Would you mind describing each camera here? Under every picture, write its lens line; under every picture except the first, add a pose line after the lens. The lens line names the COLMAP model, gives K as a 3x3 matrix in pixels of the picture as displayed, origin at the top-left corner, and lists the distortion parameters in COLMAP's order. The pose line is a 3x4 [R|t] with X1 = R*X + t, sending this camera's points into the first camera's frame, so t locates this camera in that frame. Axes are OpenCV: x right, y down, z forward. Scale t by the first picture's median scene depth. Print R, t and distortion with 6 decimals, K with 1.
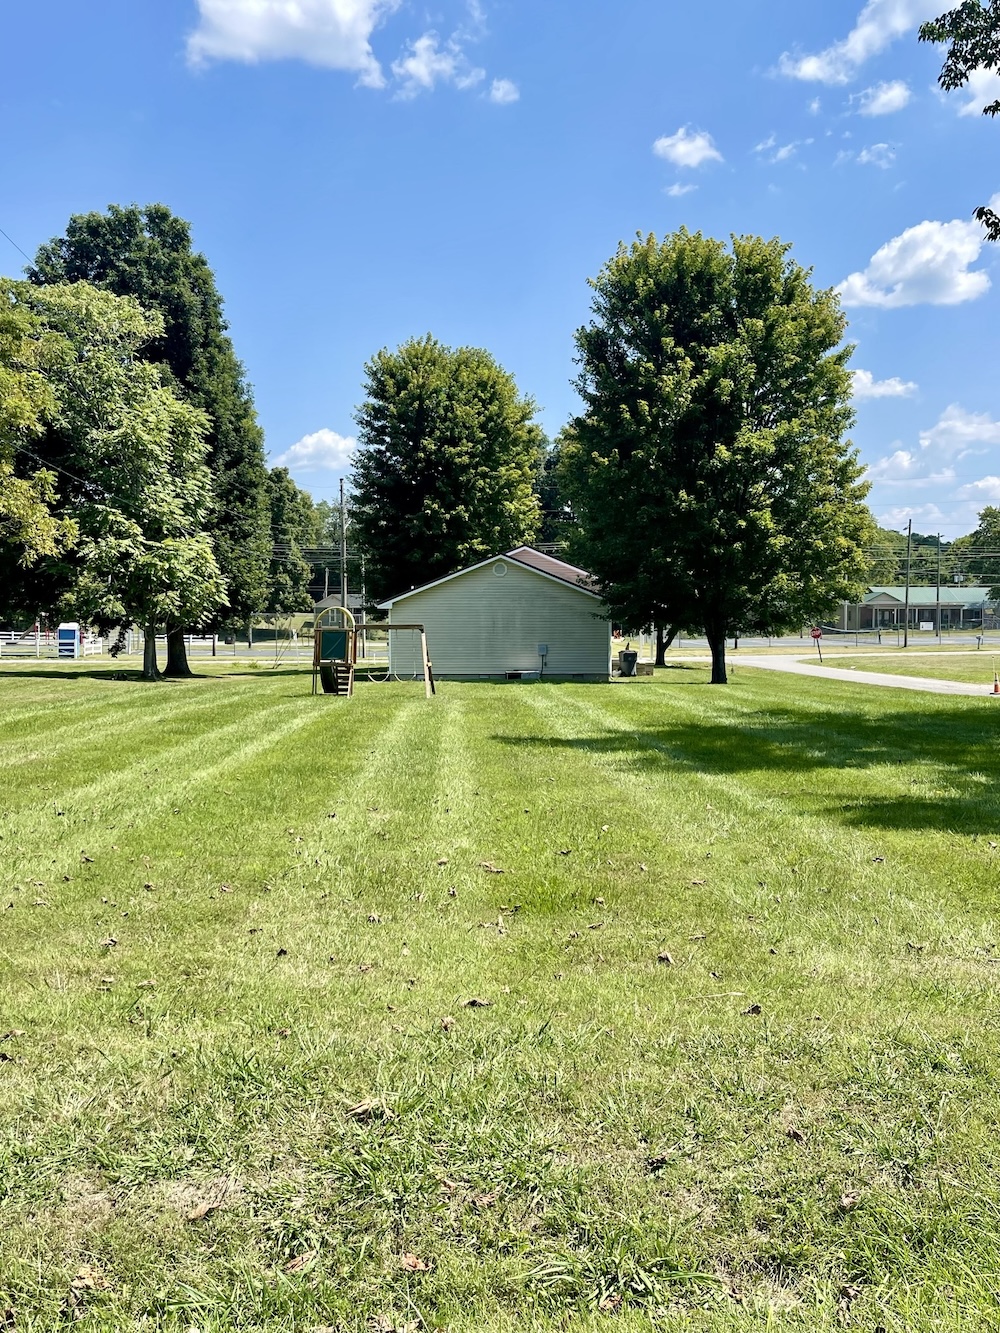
lens RADIAL K [[1243.4, 0, 499.9], [0, 1243.4, 665.2], [0, 0, 1]] dist [0.002319, 0.000000]
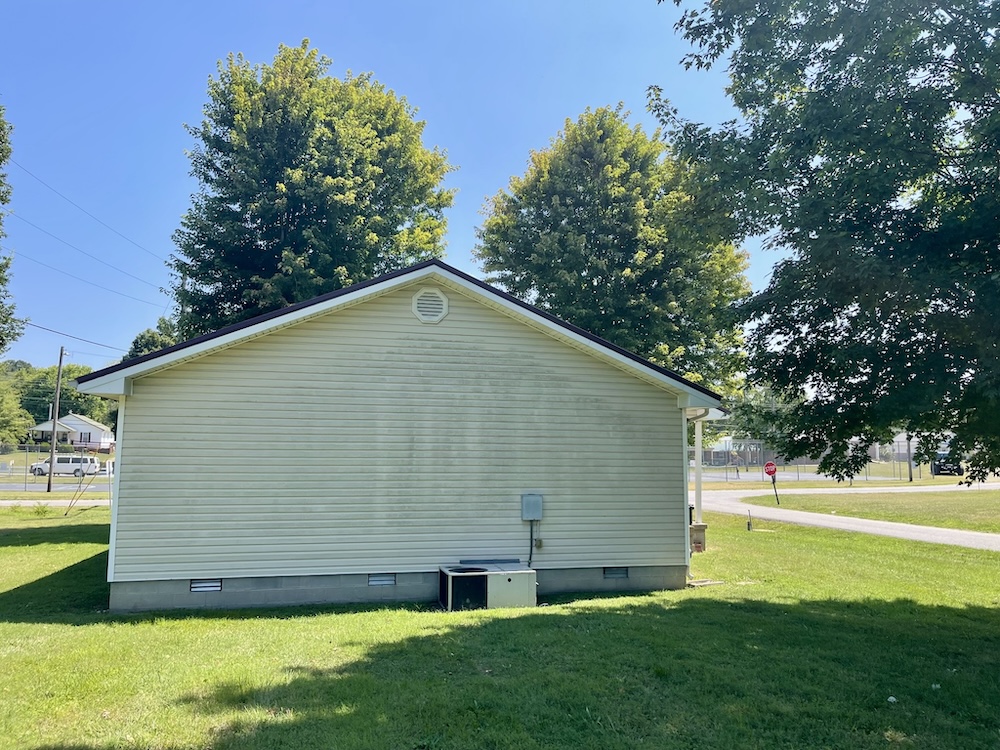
lens RADIAL K [[754.1, 0, 504.9], [0, 754.1, 375.4], [0, 0, 1]] dist [0.056572, -0.044302]
pose [[0.984745, 0.025147, 0.172179, -0.013811], [-0.000474, 0.989887, -0.141860, -0.015987], [-0.174005, 0.139614, 0.974798, 0.601327]]
